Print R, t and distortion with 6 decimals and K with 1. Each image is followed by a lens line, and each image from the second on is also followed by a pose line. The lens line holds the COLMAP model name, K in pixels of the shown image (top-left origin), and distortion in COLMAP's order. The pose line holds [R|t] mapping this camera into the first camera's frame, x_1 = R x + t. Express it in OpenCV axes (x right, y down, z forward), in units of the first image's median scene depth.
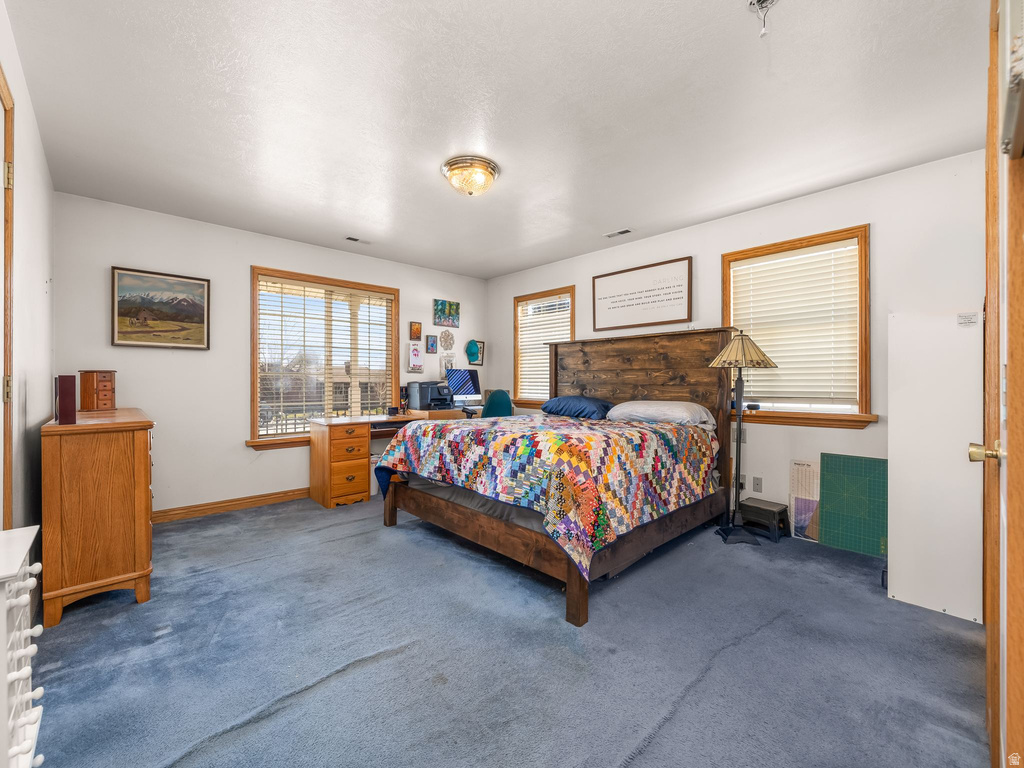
lens RADIAL K [[431.3, 0, 507.5], [0, 431.3, 386.8], [0, 0, 1]] dist [0.001658, 0.000538]
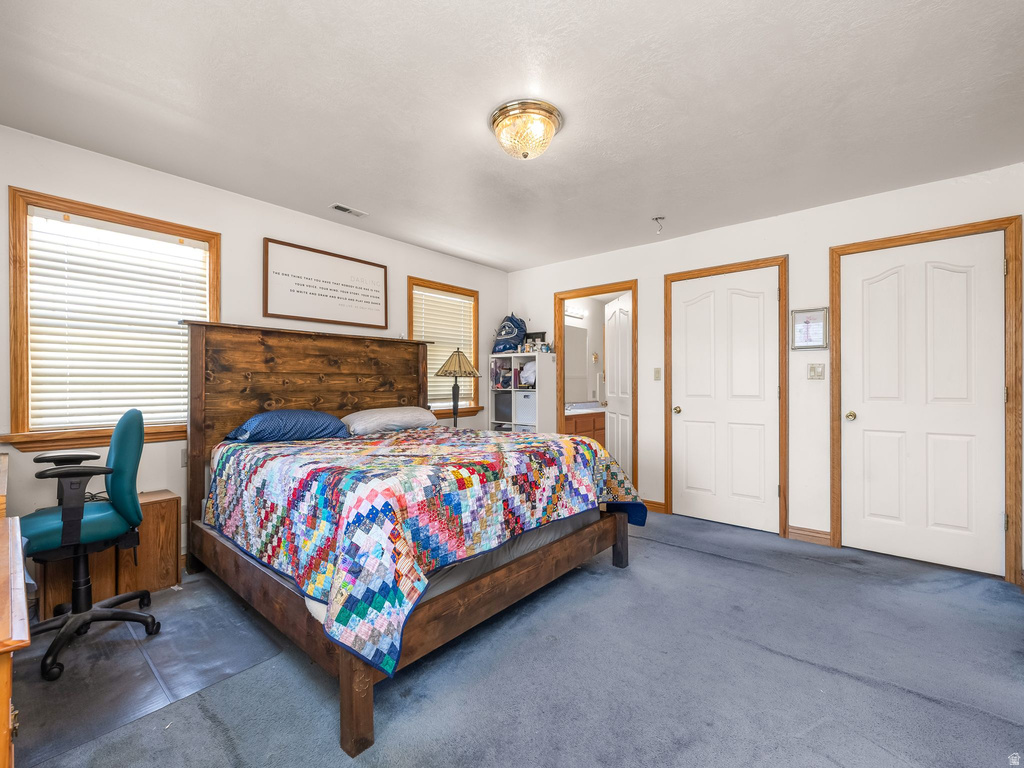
lens RADIAL K [[431.3, 0, 507.5], [0, 431.3, 386.8], [0, 0, 1]] dist [0.001658, 0.000538]
pose [[-0.097471, -0.011561, 0.995171, -0.652659], [0.010220, 0.999868, 0.012617, -0.024535], [-0.995186, 0.011401, -0.097340, 0.838229]]
